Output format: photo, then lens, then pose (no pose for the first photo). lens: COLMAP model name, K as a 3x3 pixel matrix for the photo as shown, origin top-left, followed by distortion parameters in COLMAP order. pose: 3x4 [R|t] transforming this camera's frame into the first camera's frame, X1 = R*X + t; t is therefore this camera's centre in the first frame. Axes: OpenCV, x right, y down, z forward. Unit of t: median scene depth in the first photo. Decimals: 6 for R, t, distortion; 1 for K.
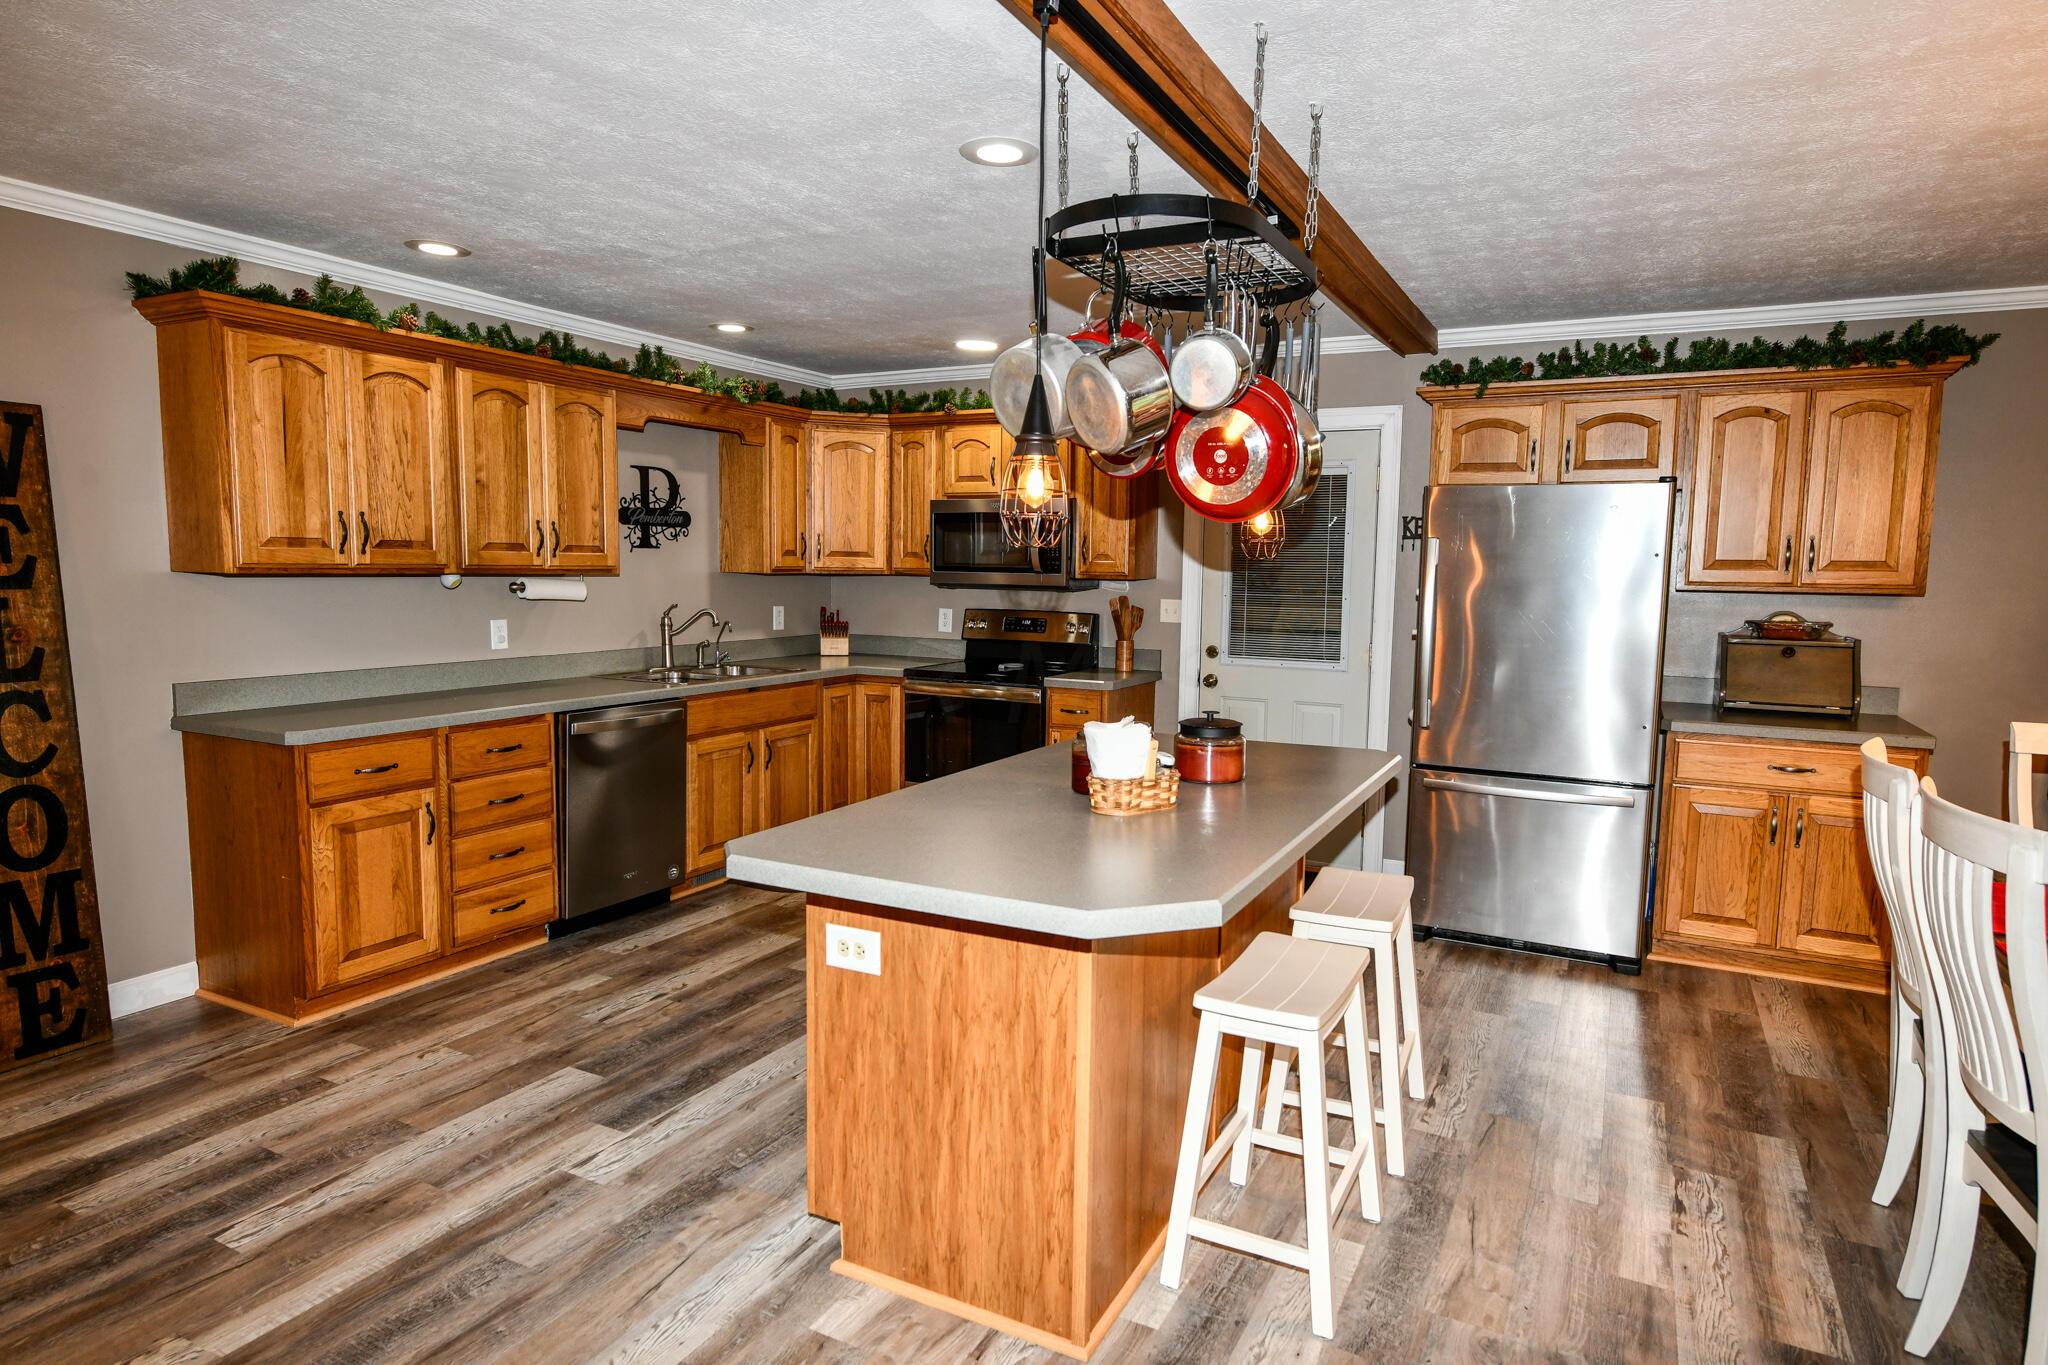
lens RADIAL K [[1152.7, 0, 1025.6], [0, 1152.7, 685.0], [0, 0, 1]] dist [-0.001013, 0.000214]
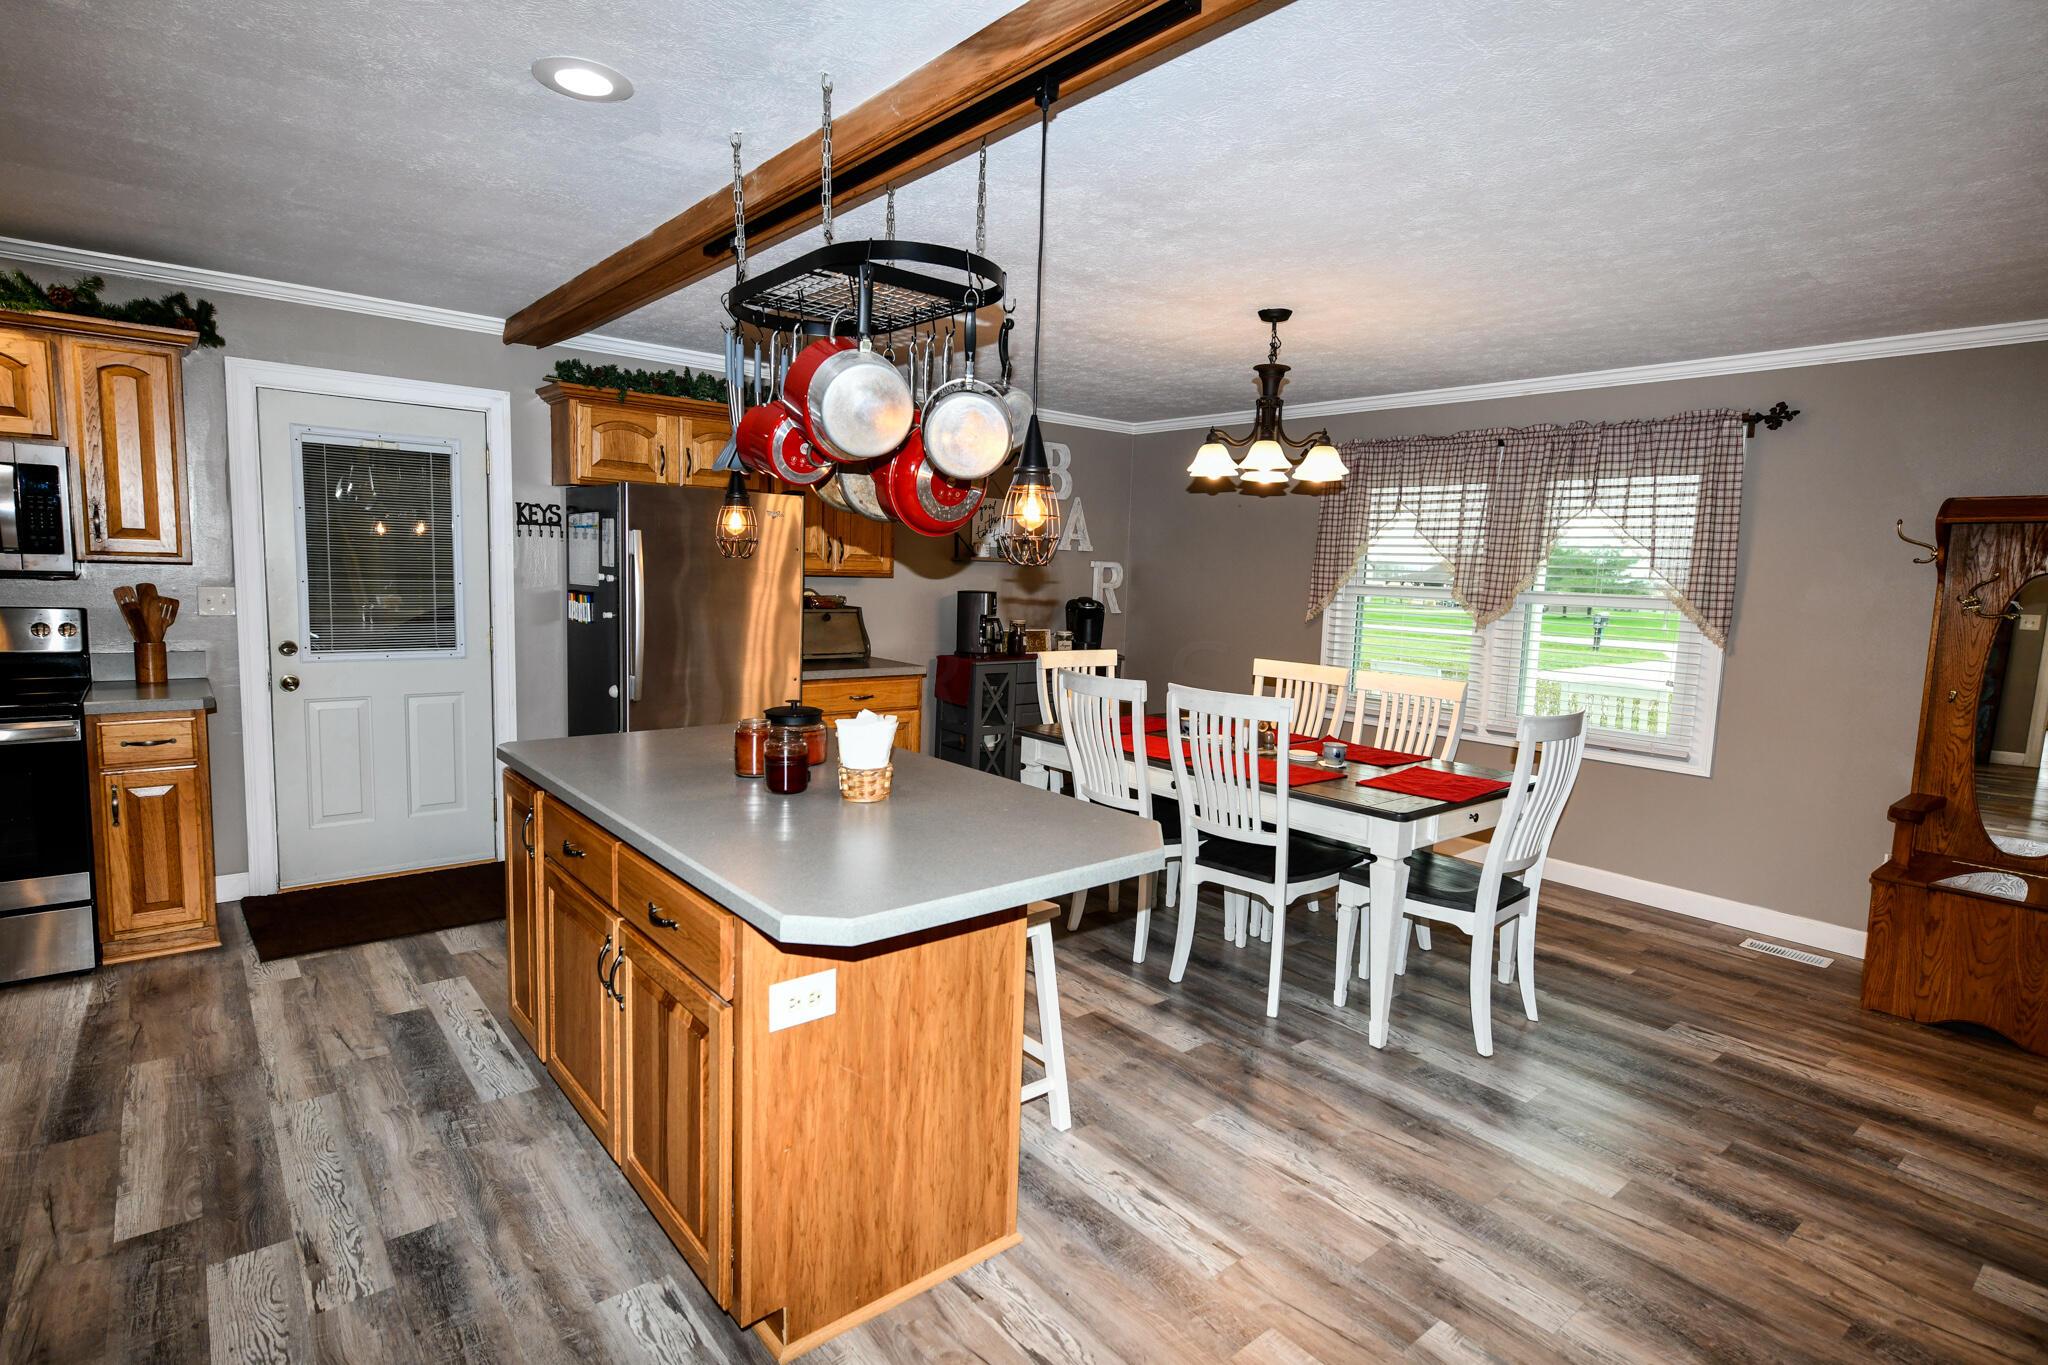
lens RADIAL K [[1040.9, 0, 1026.6], [0, 1040.9, 679.5], [0, 0, 1]] dist [-0.000973, -0.000296]
pose [[0.382318, -0.104201, 0.918137, -0.825813], [0.069690, 0.994043, 0.083797, -0.080561], [-0.921399, 0.031948, 0.387302, 0.520409]]
